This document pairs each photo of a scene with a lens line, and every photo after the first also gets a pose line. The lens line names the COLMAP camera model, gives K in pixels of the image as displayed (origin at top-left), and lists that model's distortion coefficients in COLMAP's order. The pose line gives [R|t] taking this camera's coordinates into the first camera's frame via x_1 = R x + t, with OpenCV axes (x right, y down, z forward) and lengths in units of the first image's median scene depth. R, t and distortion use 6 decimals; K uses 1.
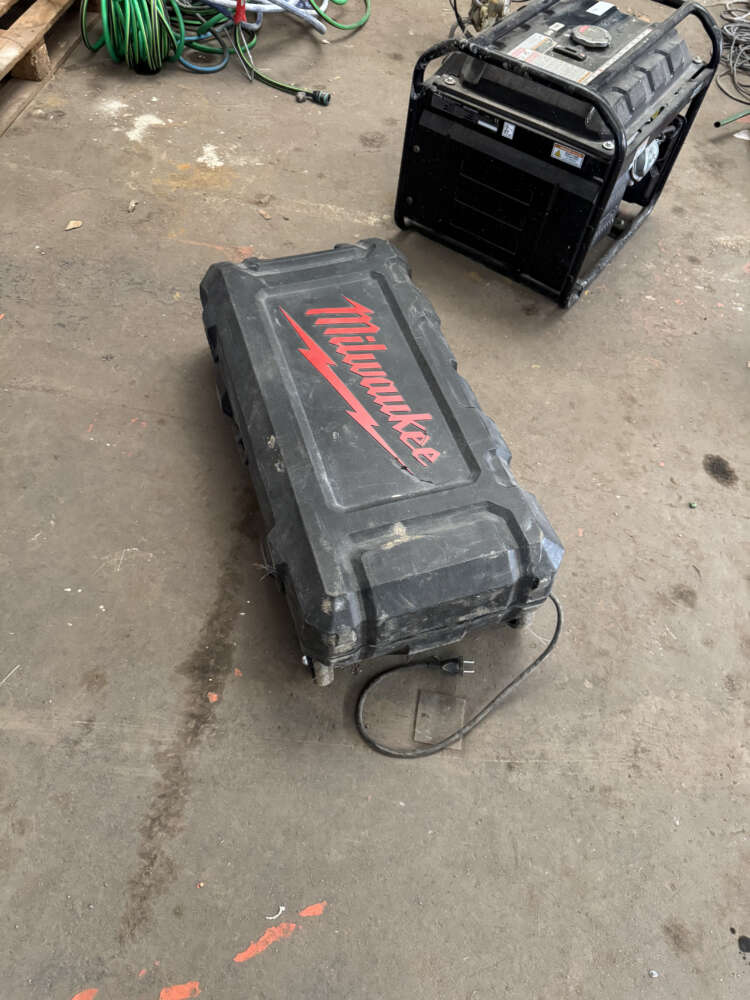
lens RADIAL K [[720.8, 0, 371.2], [0, 720.8, 496.8], [0, 0, 1]] dist [0.009521, -0.017634]
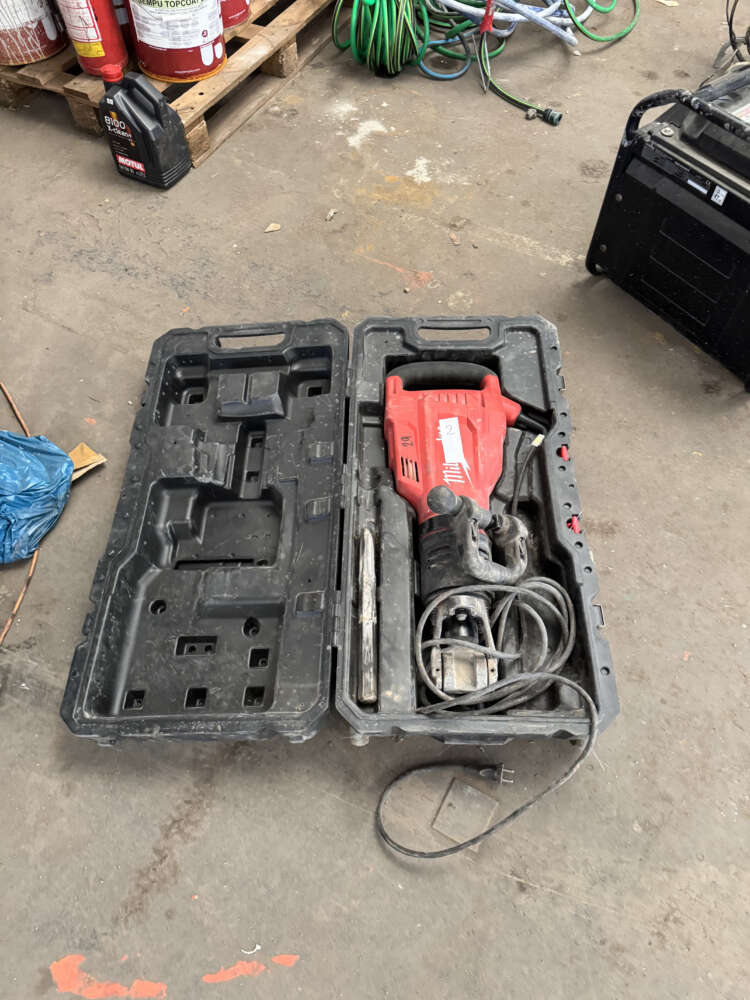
lens RADIAL K [[720.8, 0, 374.4], [0, 720.8, 501.5], [0, 0, 1]] dist [0.009521, -0.017634]
pose [[0.941580, 0.223757, -0.251714, 0.085056], [-0.214680, 0.974629, 0.063334, -0.089436], [0.259499, -0.005596, 0.965727, 0.019627]]
